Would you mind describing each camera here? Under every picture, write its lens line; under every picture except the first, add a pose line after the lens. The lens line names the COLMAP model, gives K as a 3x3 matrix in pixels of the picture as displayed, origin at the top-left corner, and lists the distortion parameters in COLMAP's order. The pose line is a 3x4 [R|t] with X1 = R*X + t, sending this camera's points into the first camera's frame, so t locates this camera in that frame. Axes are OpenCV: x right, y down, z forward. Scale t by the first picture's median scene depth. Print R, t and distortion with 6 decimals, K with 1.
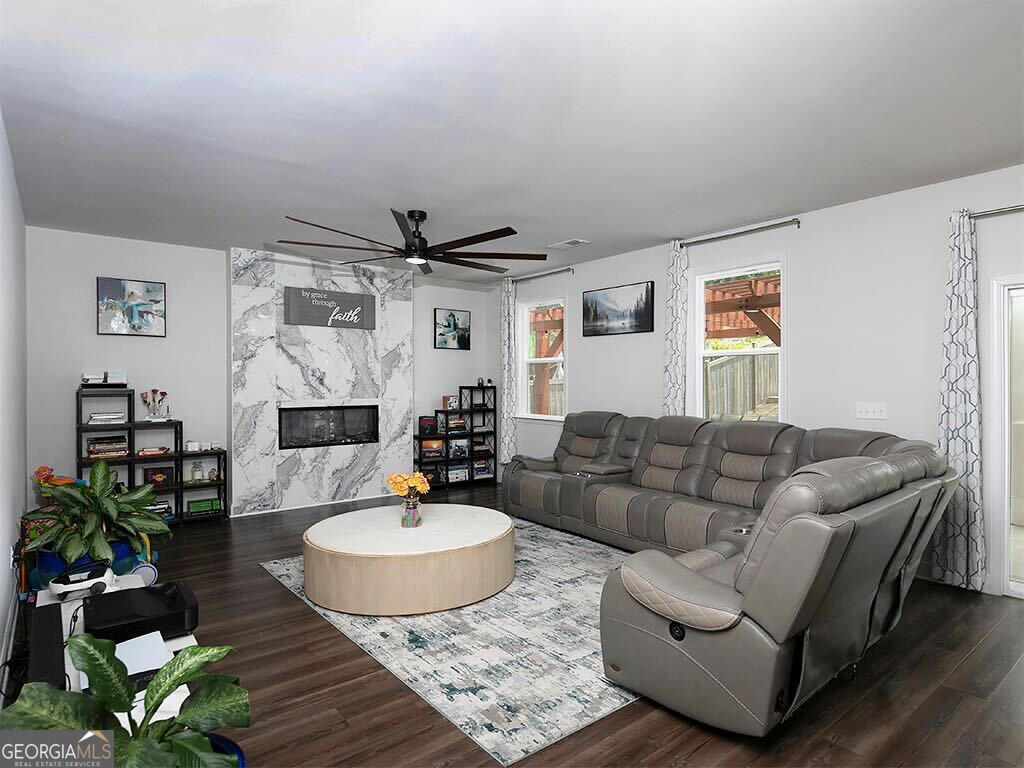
lens RADIAL K [[590.8, 0, 546.2], [0, 590.8, 383.6], [0, 0, 1]] dist [0.005062, -0.000197]
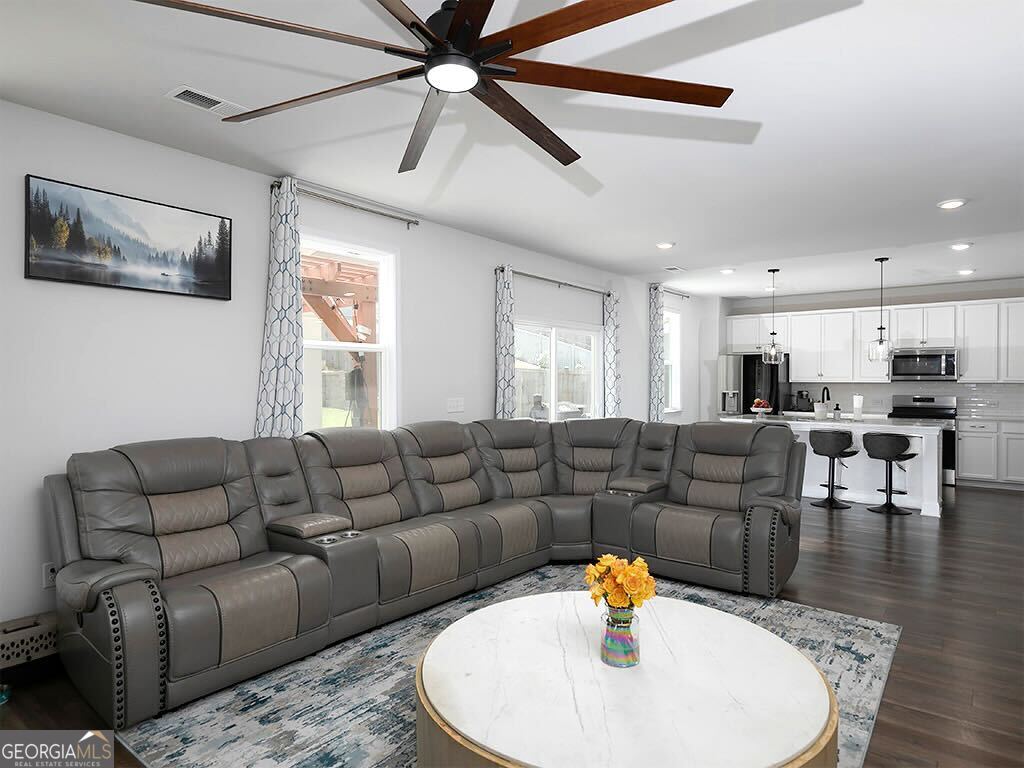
lens RADIAL K [[590.8, 0, 546.2], [0, 590.8, 383.6], [0, 0, 1]] dist [0.005062, -0.000197]
pose [[-0.225178, 0.001344, 0.974317, -0.498379], [0.008279, 0.999966, 0.000534, 0.000958], [-0.974282, 0.008187, -0.225182, 0.819586]]
